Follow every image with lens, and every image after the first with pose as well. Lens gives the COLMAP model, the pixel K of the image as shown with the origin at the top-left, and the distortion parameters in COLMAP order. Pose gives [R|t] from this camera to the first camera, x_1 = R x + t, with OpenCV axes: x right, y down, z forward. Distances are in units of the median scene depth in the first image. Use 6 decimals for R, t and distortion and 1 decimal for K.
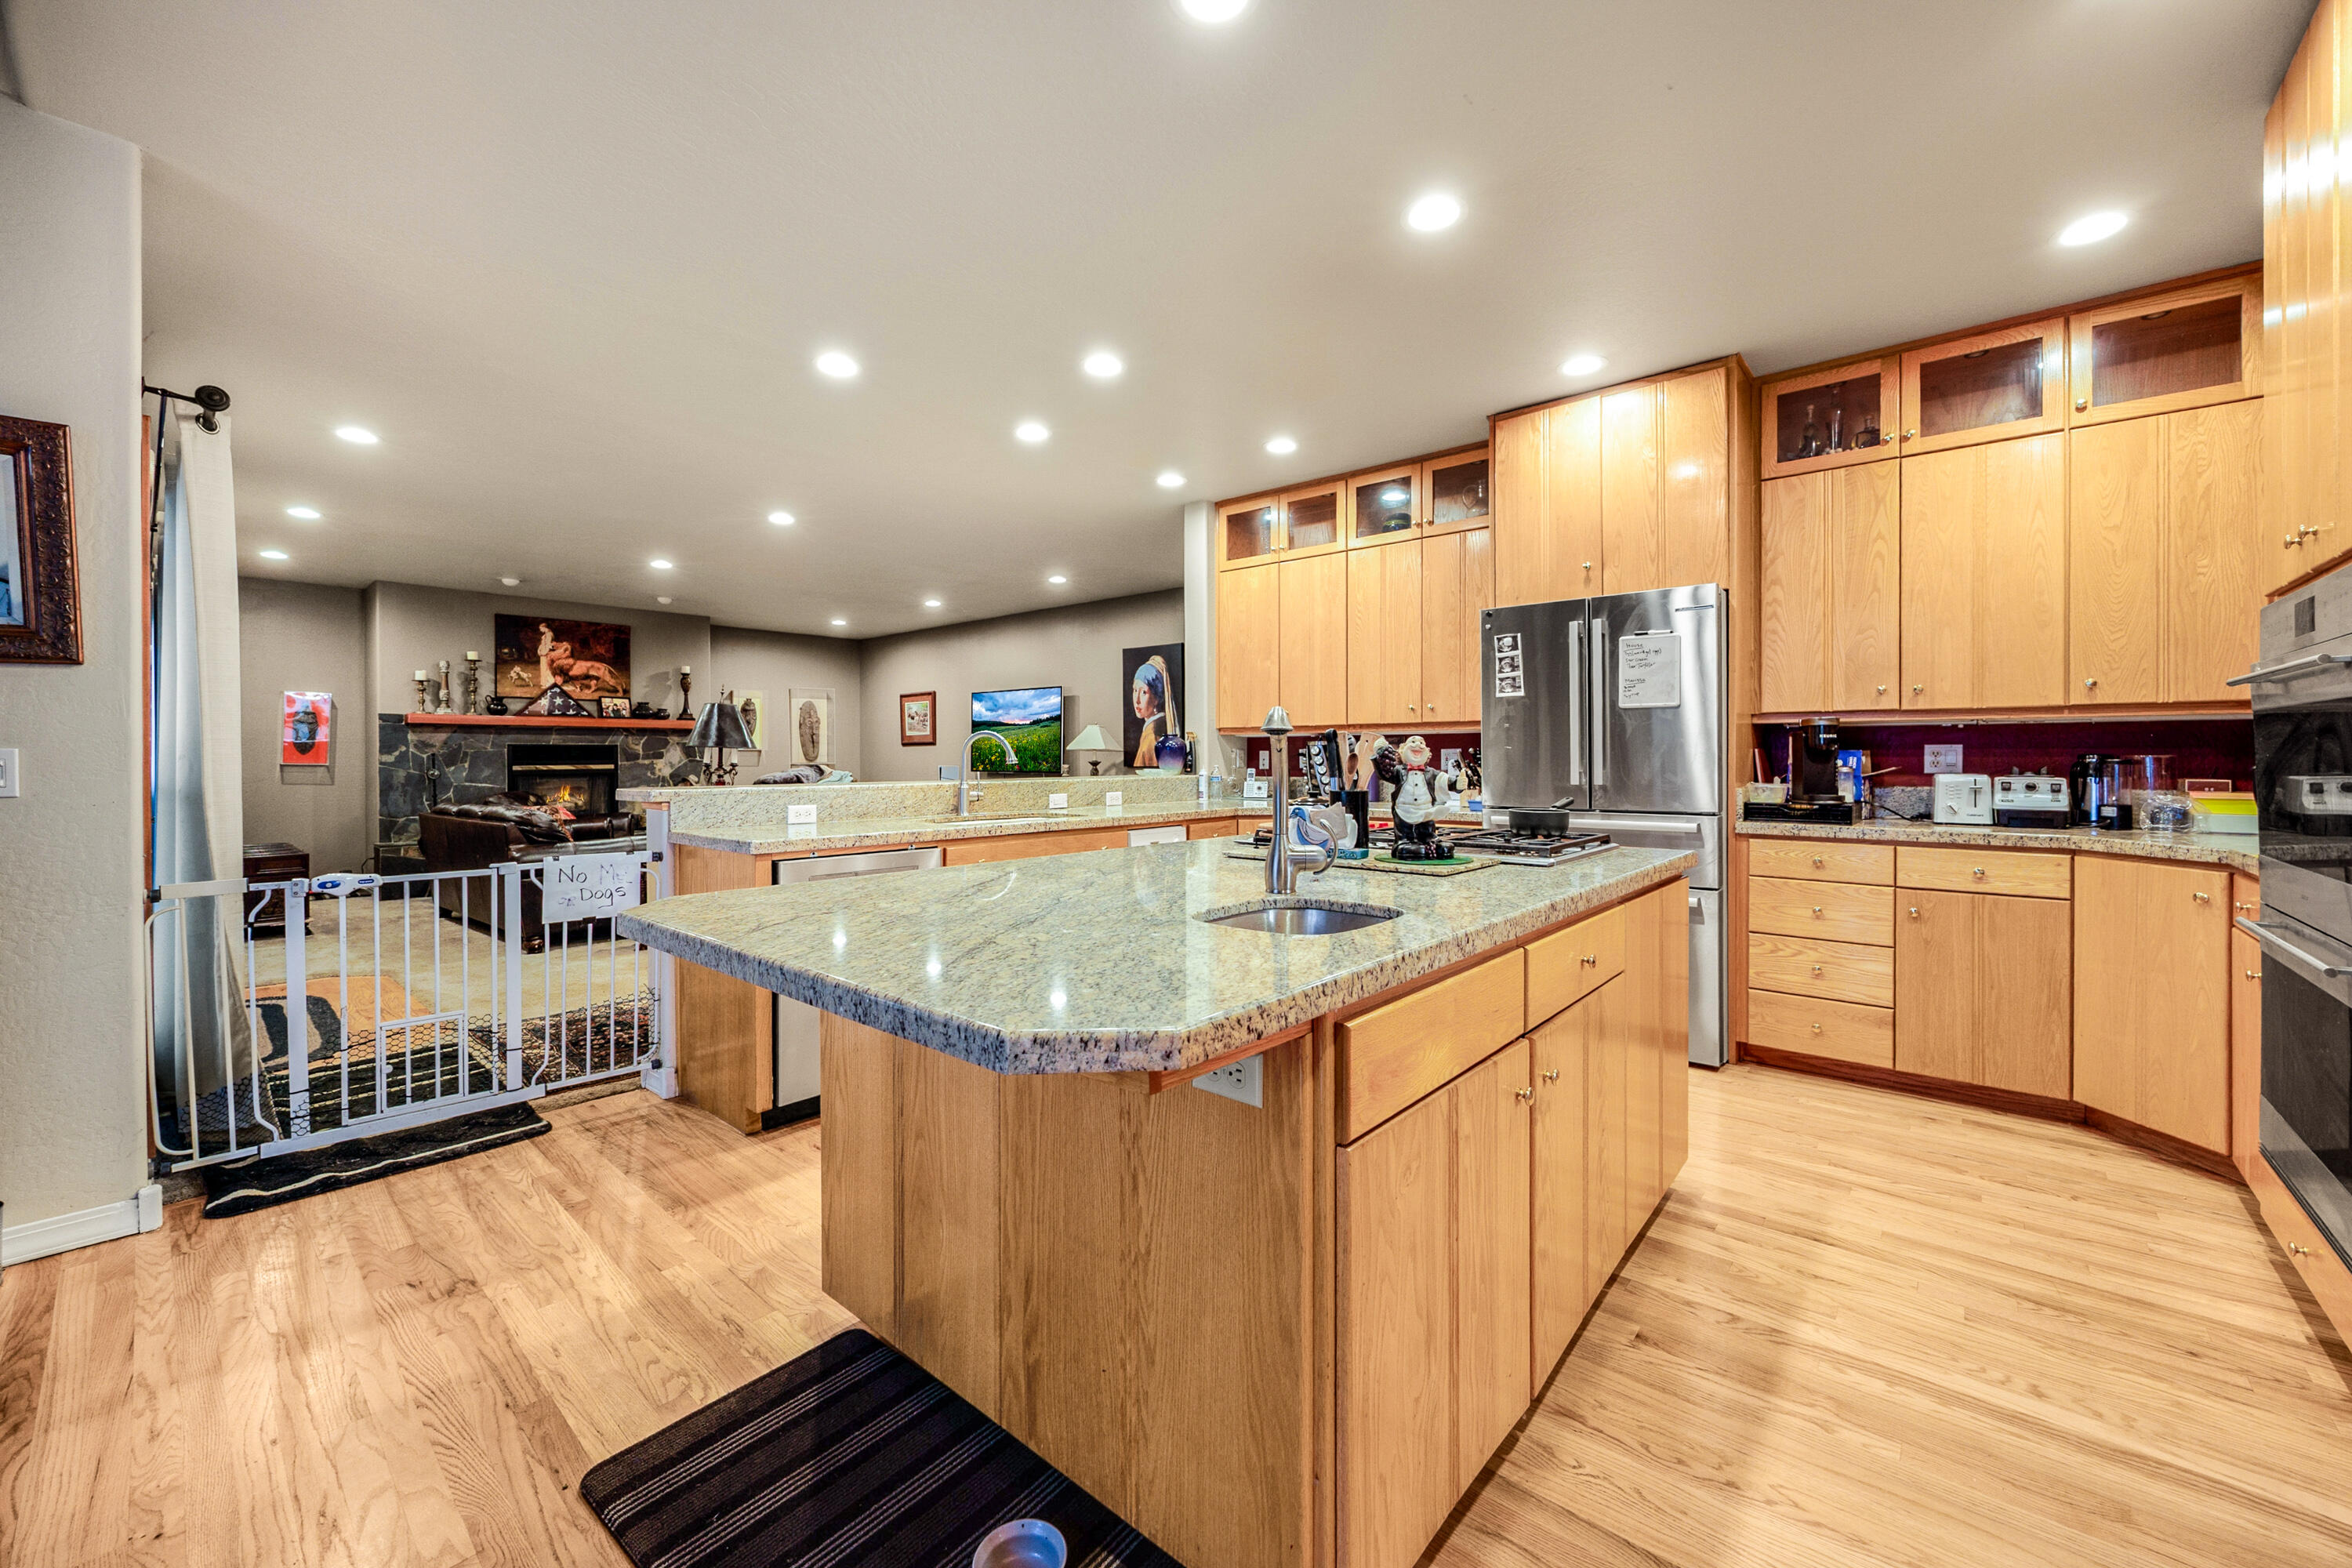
lens RADIAL K [[900.2, 0, 1190.2], [0, 900.2, 761.2], [0, 0, 1]] dist [-0.003241, -0.000120]
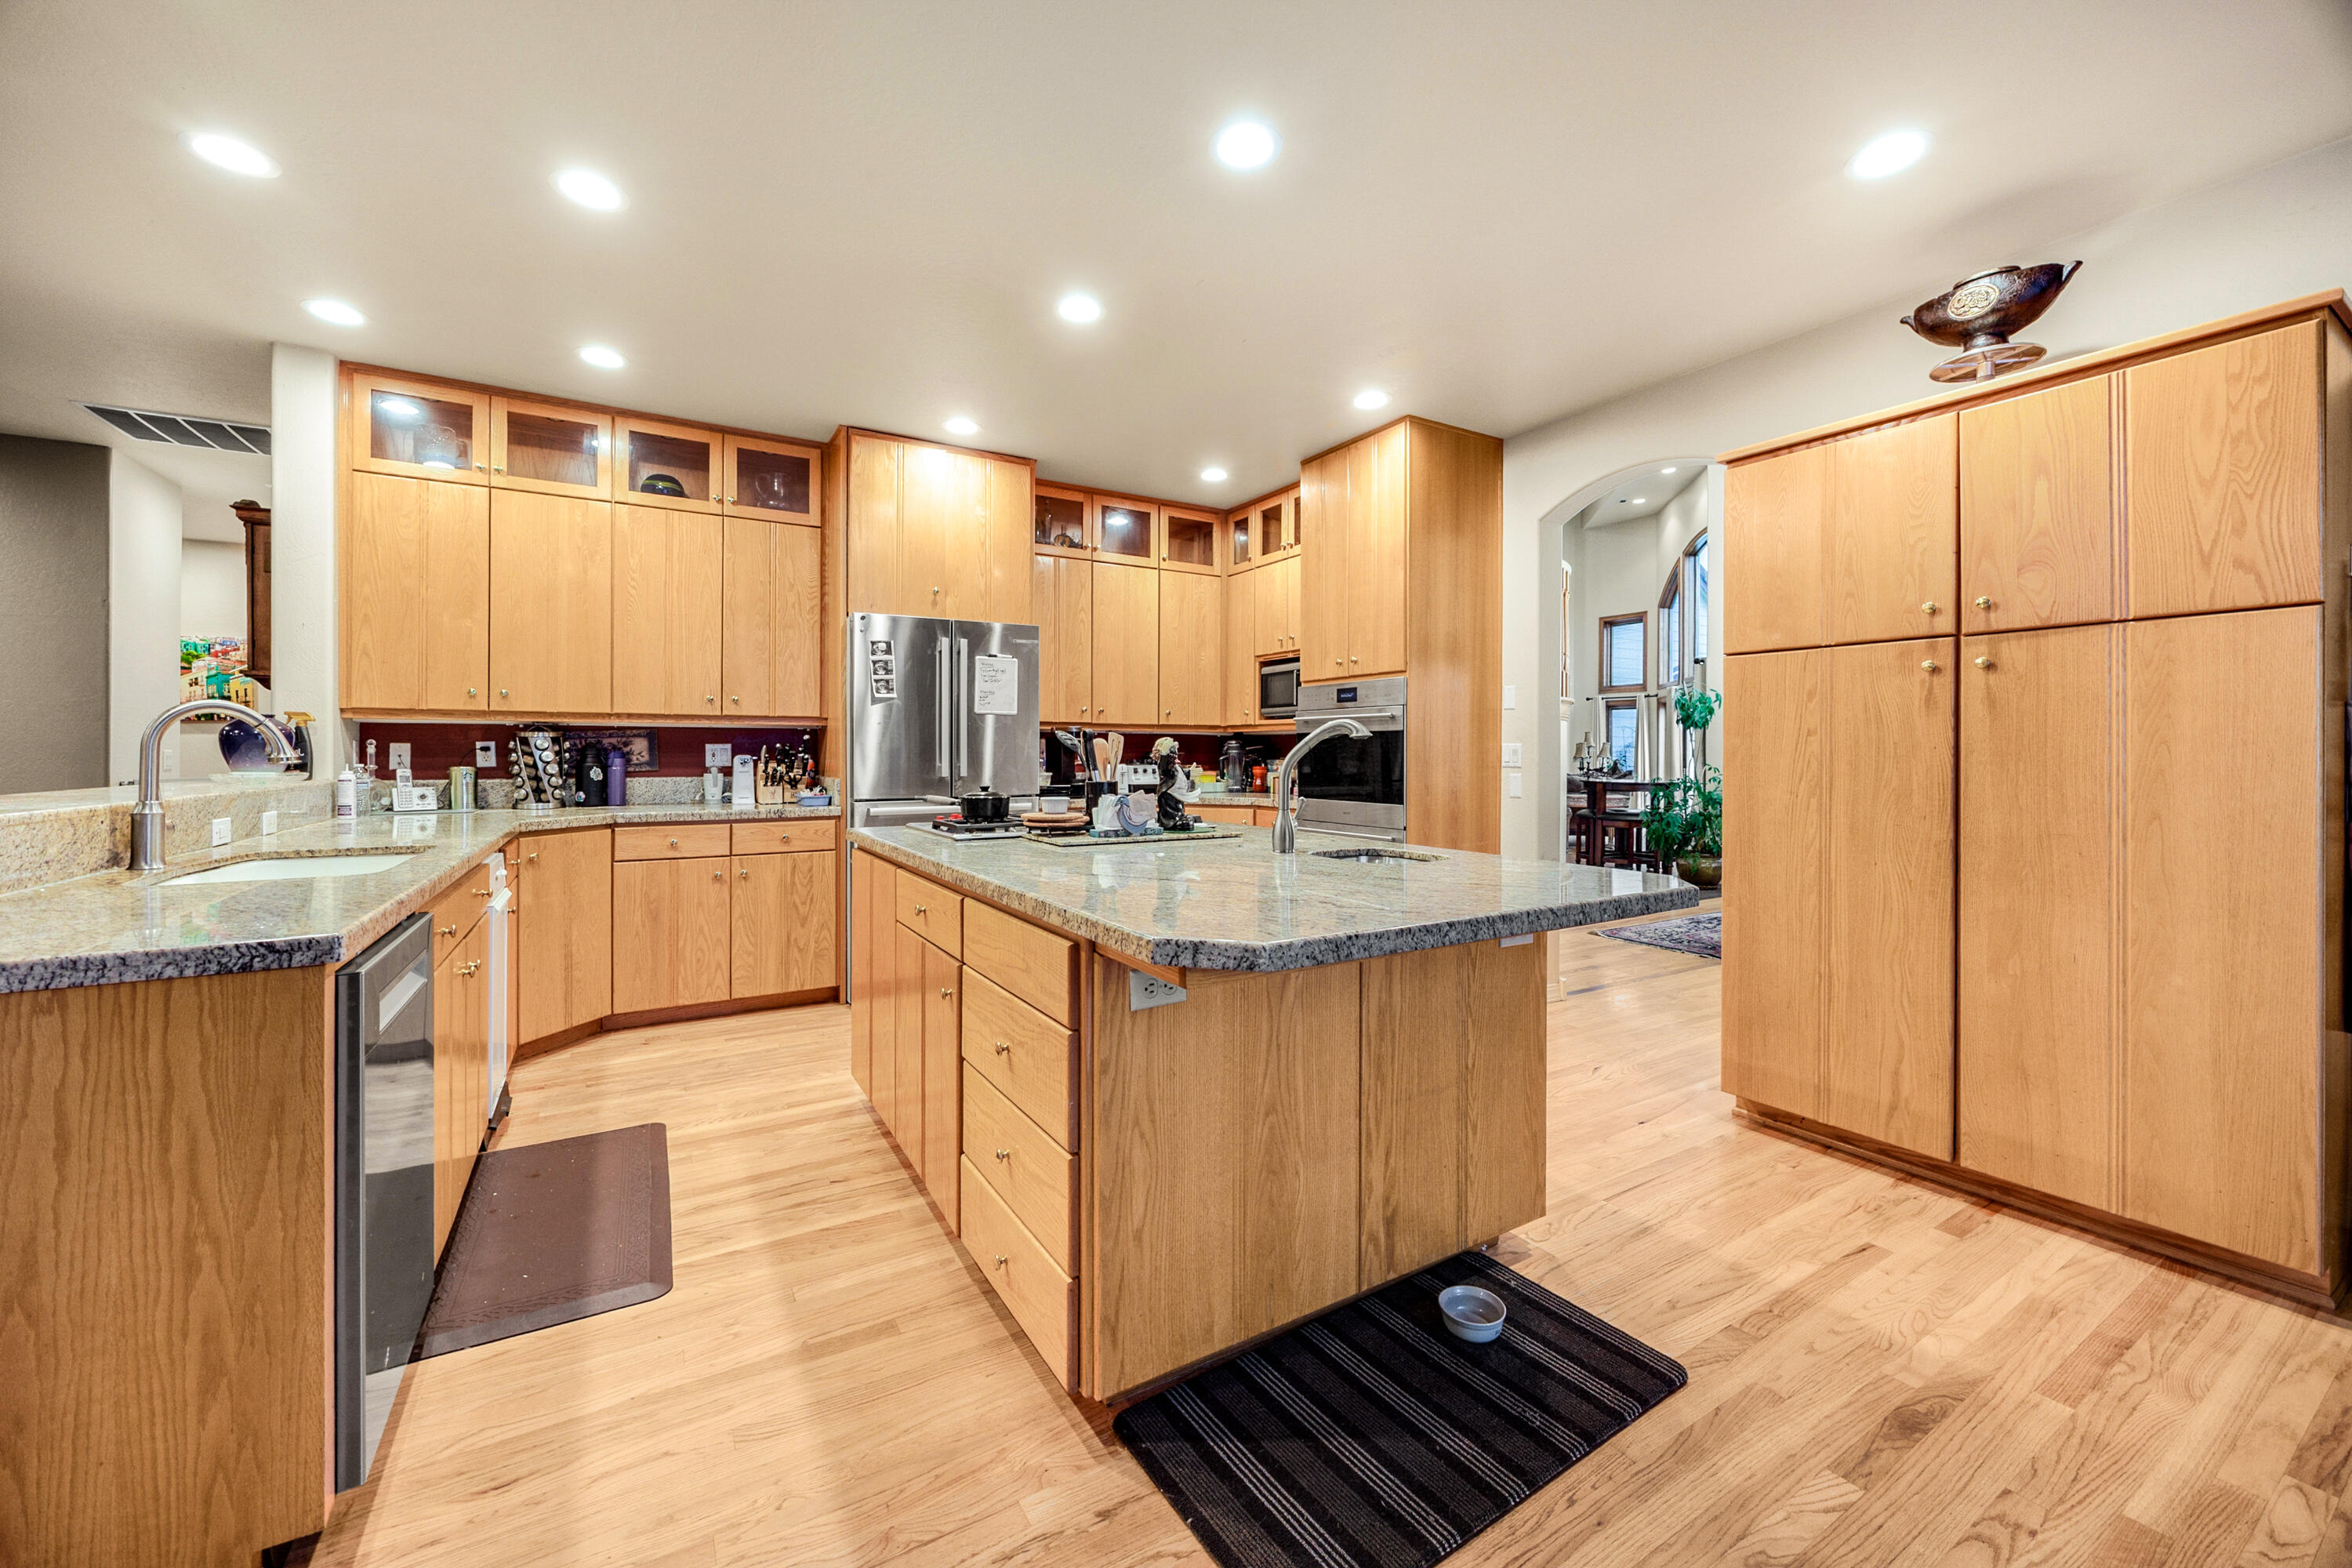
lens RADIAL K [[900.2, 0, 1166.4], [0, 900.2, 766.7], [0, 0, 1]] dist [-0.003241, -0.000120]
pose [[0.321645, -0.012776, 0.946774, -0.676873], [0.002872, 0.999918, 0.012517, -0.001044], [-0.946856, -0.001307, 0.321655, 0.394672]]
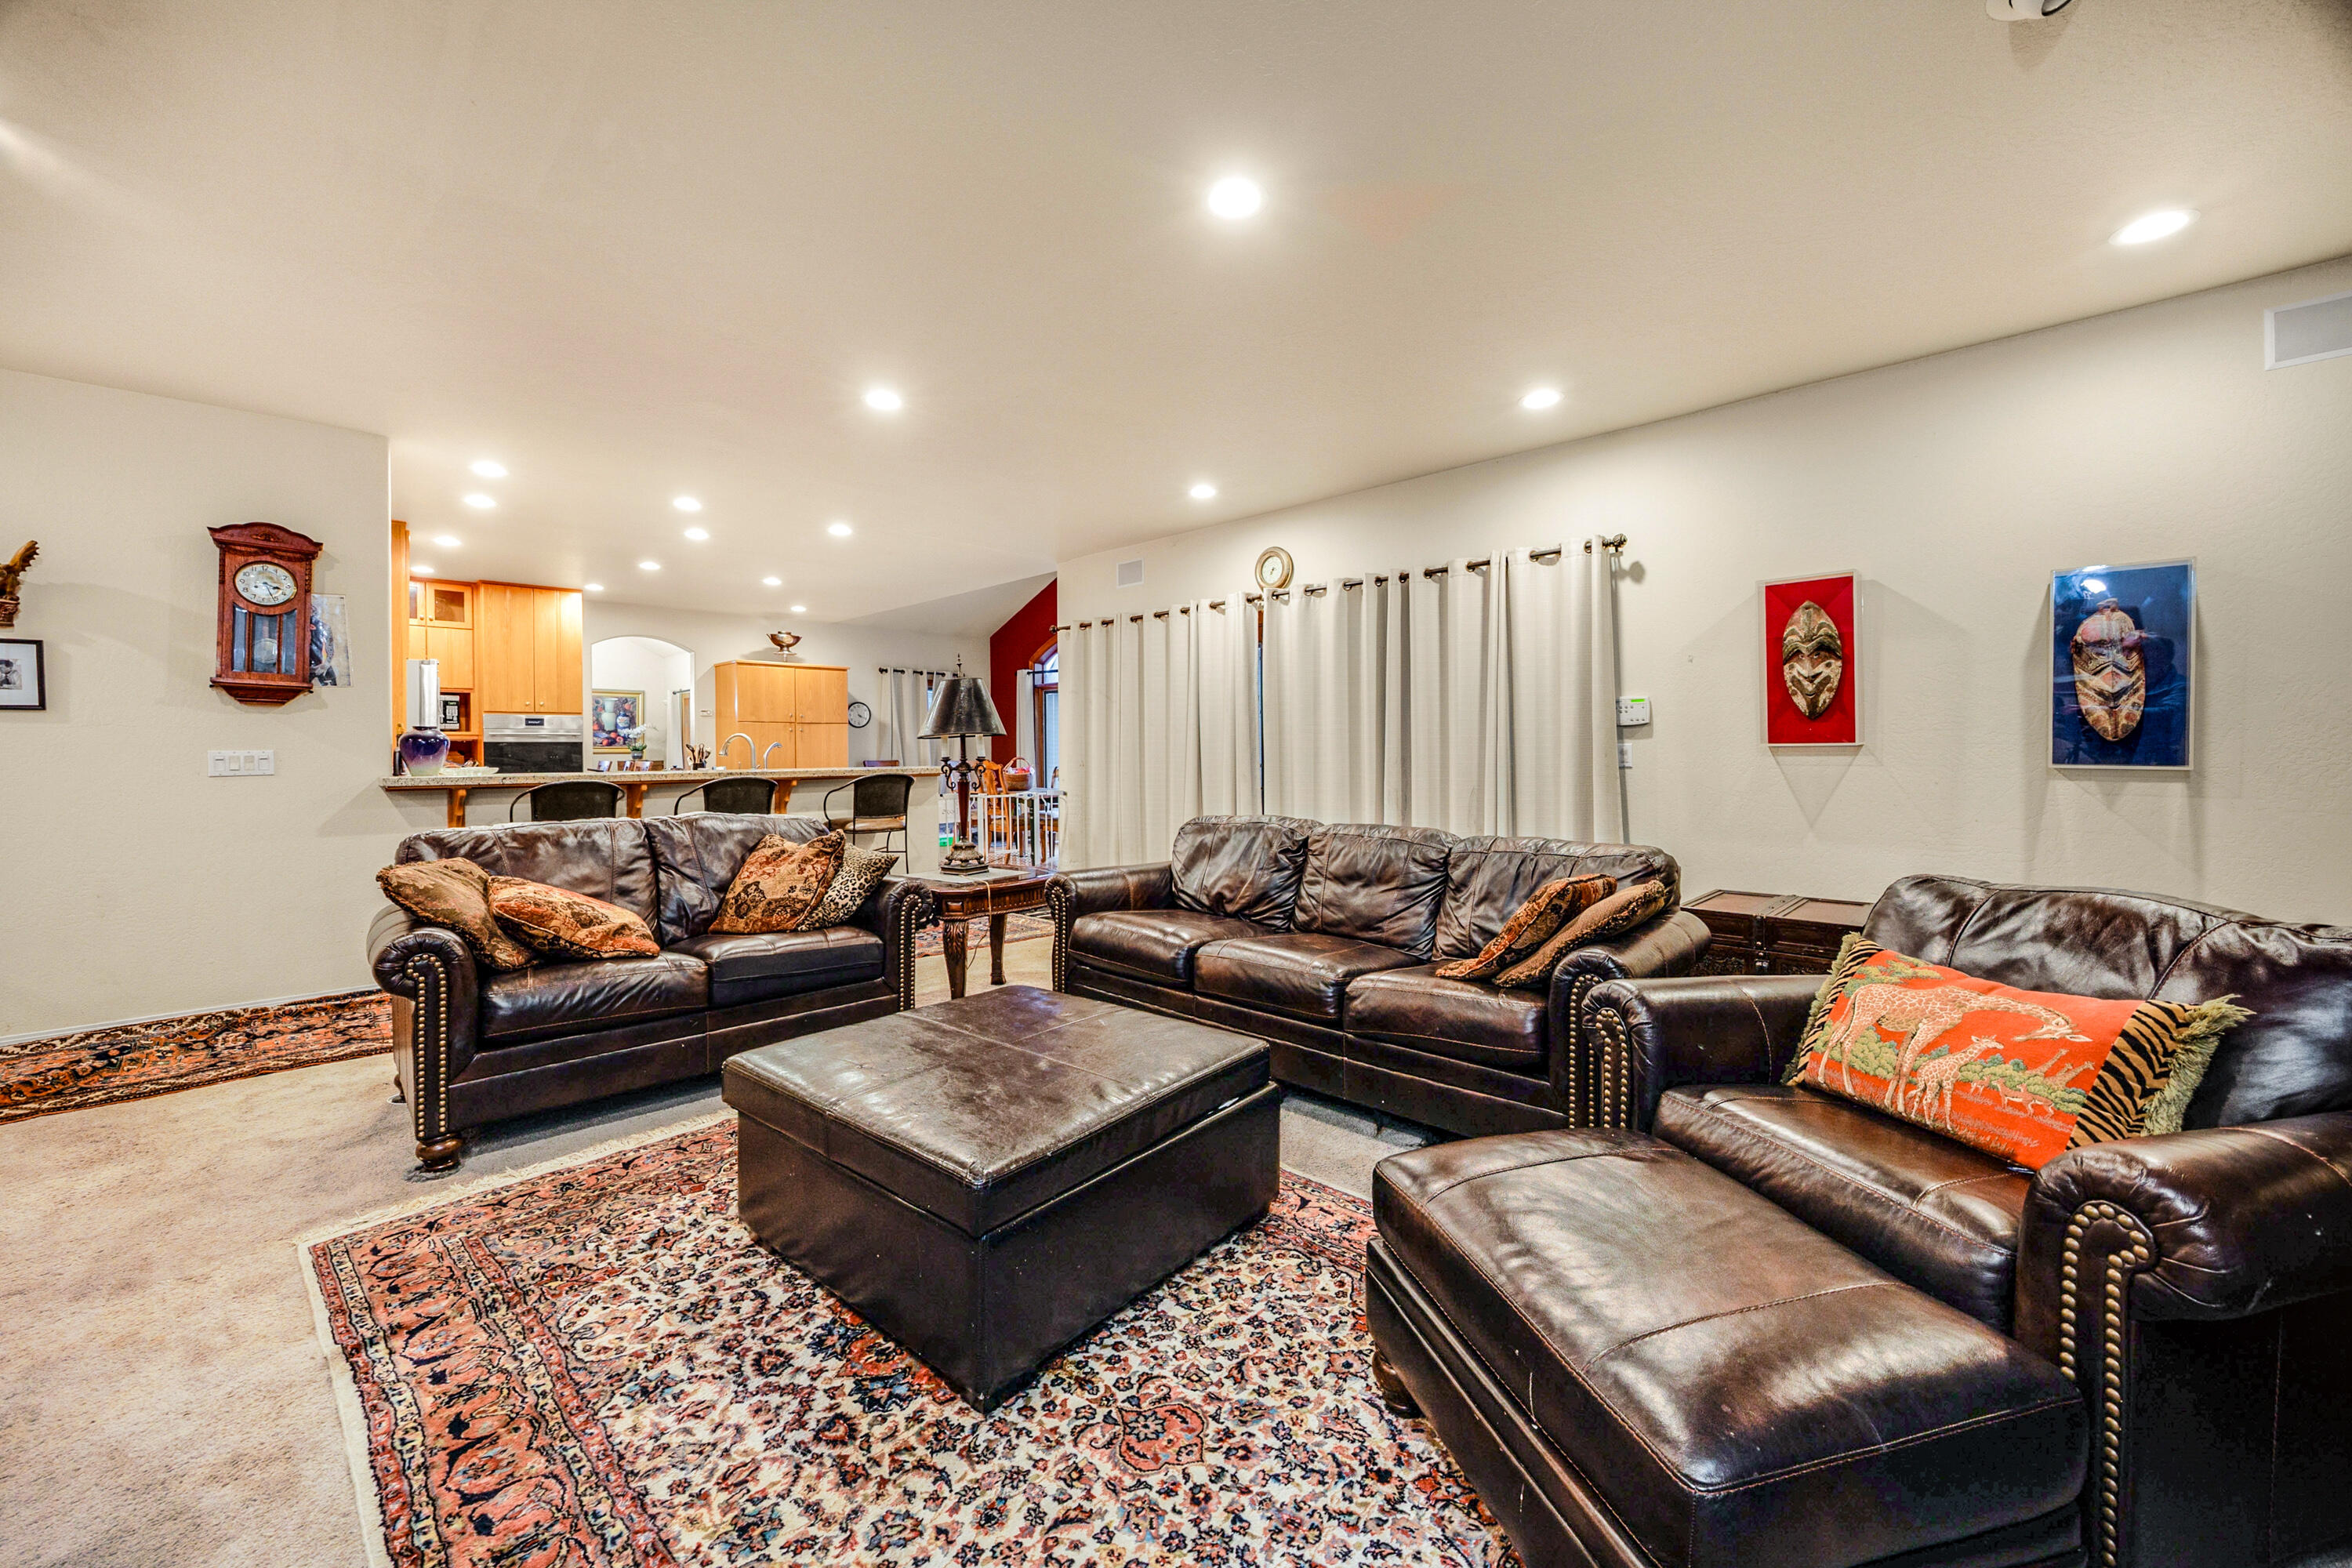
lens RADIAL K [[900.2, 0, 1168.9], [0, 900.2, 753.6], [0, 0, 1]] dist [-0.003241, -0.000120]
pose [[-0.997180, 0.007159, 0.074706, -1.266568], [0.008057, 0.999899, 0.011724, -0.018338], [-0.074615, 0.012293, -0.997137, 2.985004]]
